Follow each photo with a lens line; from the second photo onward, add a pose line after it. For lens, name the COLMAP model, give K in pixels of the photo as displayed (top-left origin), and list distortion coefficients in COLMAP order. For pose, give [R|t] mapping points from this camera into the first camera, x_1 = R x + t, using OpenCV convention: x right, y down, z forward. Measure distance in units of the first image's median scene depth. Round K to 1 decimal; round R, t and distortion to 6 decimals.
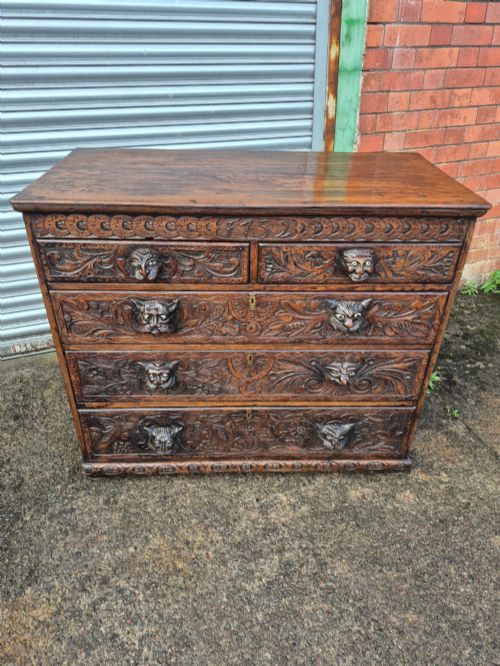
lens RADIAL K [[460.9, 0, 261.0], [0, 460.9, 332.5], [0, 0, 1]] dist [0.103586, -0.122389]
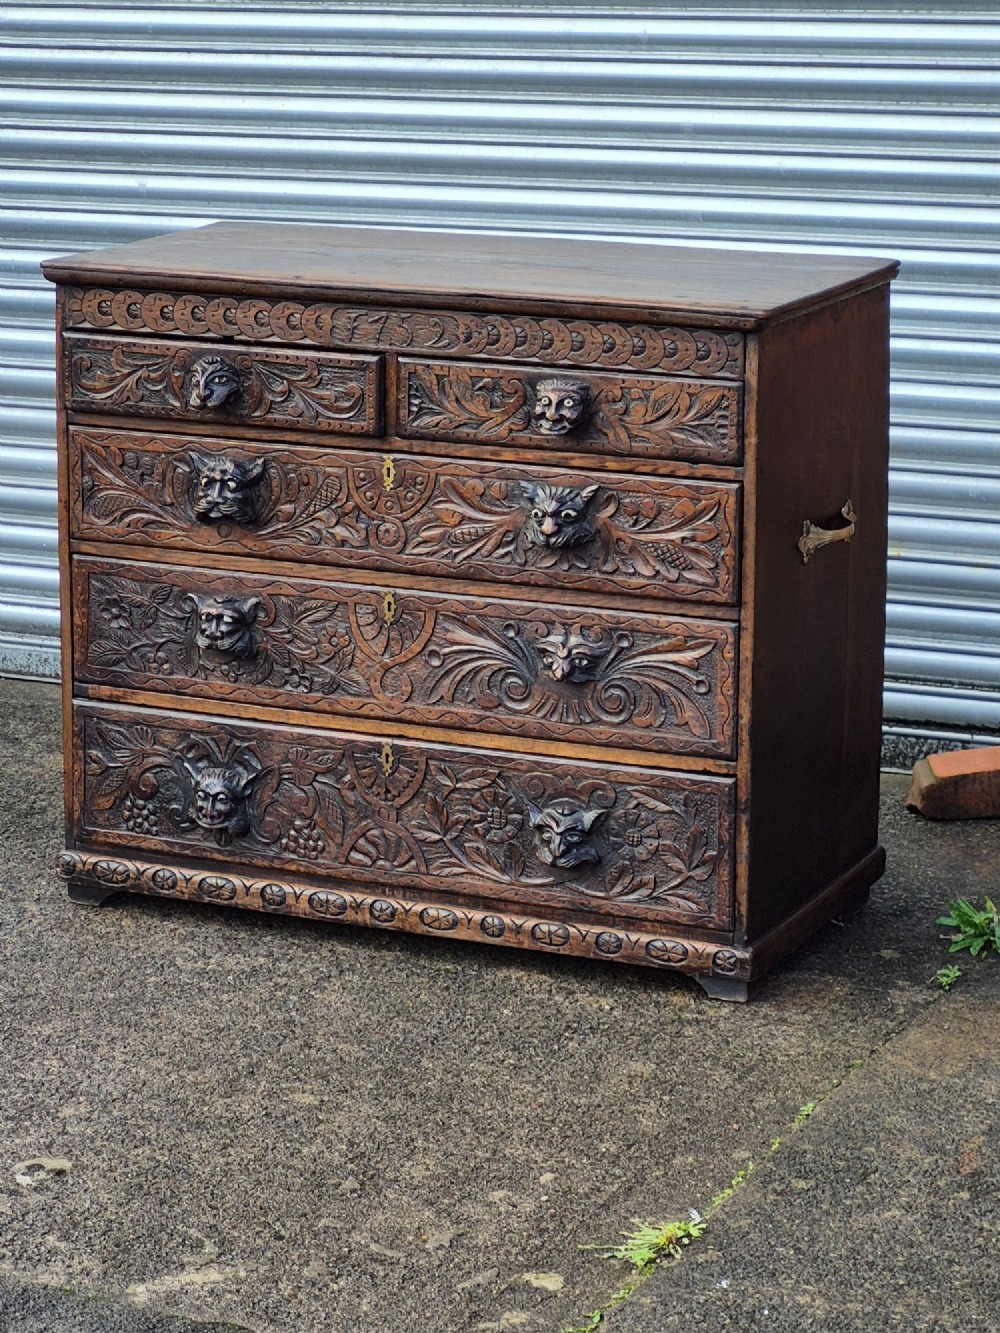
lens RADIAL K [[4072.5, 0, 500.0], [0, 4072.5, 666.5], [0, 0, 1]] dist [-0.047079, 0.587901]
pose [[0.881277, 0.084745, -0.464939, 2.176513], [-0.235779, 0.931453, -0.277135, 1.336420], [0.409583, 0.353855, 0.840850, -2.643557]]
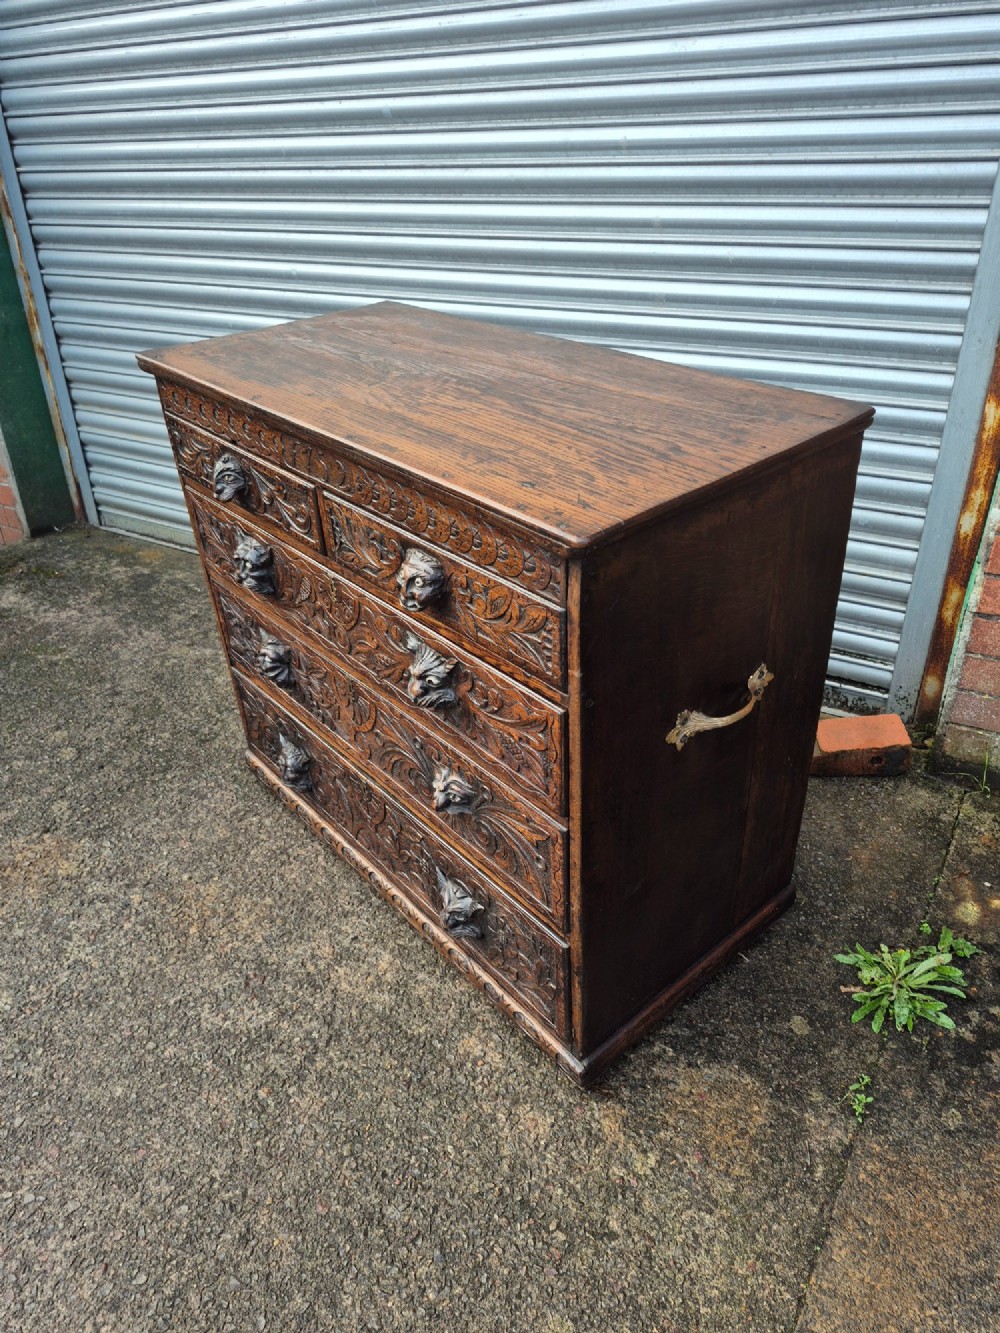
lens RADIAL K [[925.6, 0, 516.3], [0, 925.6, 685.2], [0, 0, 1]] dist [0.117653, -0.162149]
pose [[0.623130, 0.385484, -0.680523, 0.948498], [-0.374371, 0.910957, 0.173215, -0.240504], [0.686699, 0.146832, 0.711959, 0.332180]]
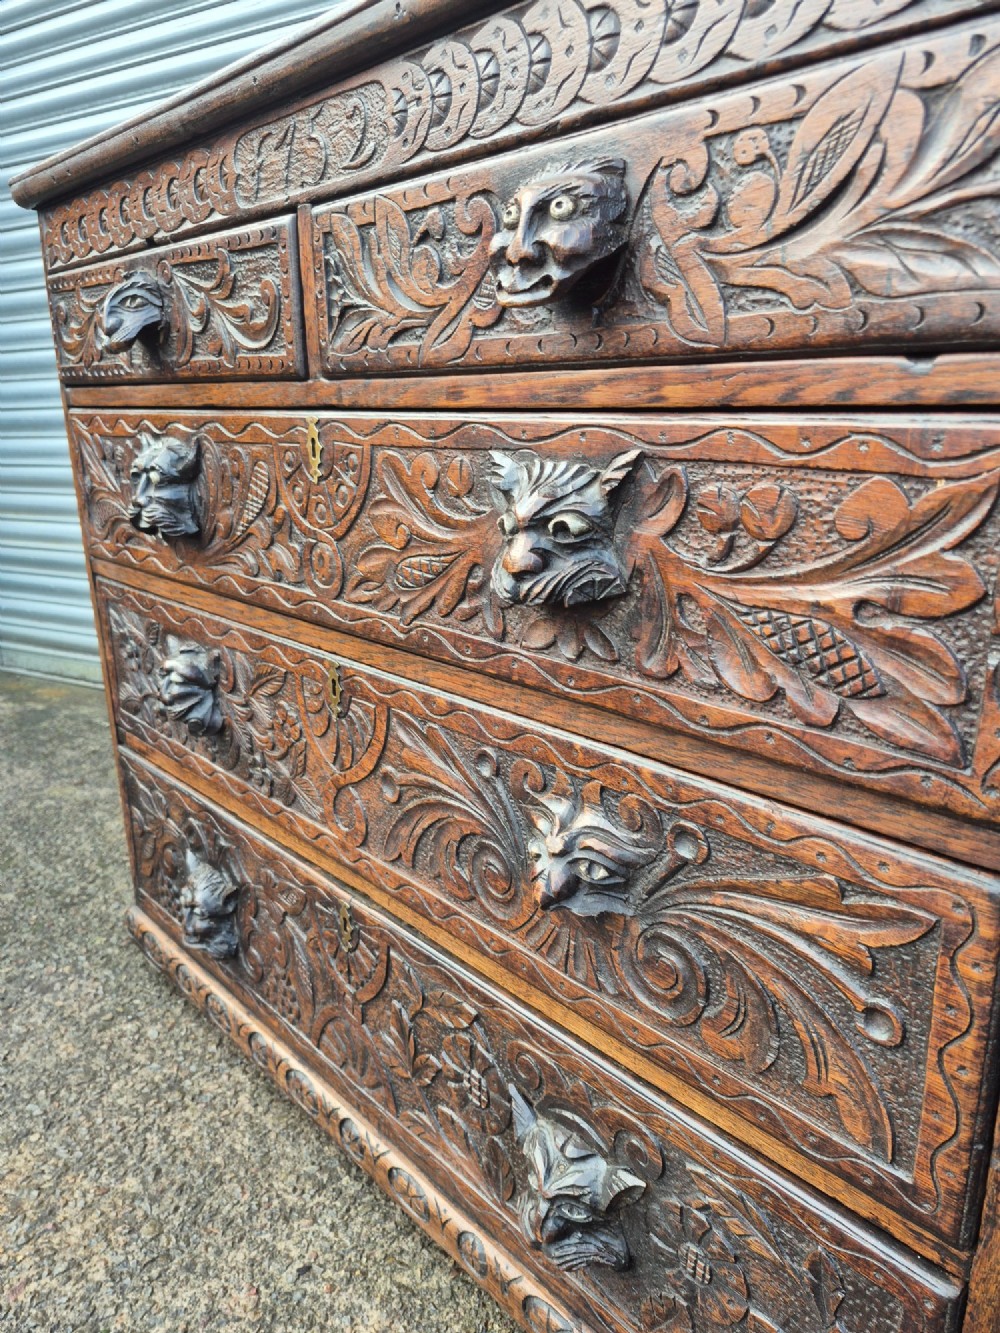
lens RADIAL K [[947.3, 0, 508.6], [0, 947.3, 671.4], [0, 0, 1]] dist [0.056070, -0.068101]
pose [[0.648009, 0.181399, -0.739716, 0.501056], [-0.382613, 0.917310, -0.110228, 0.074330], [0.658553, 0.354454, 0.663830, 0.721560]]
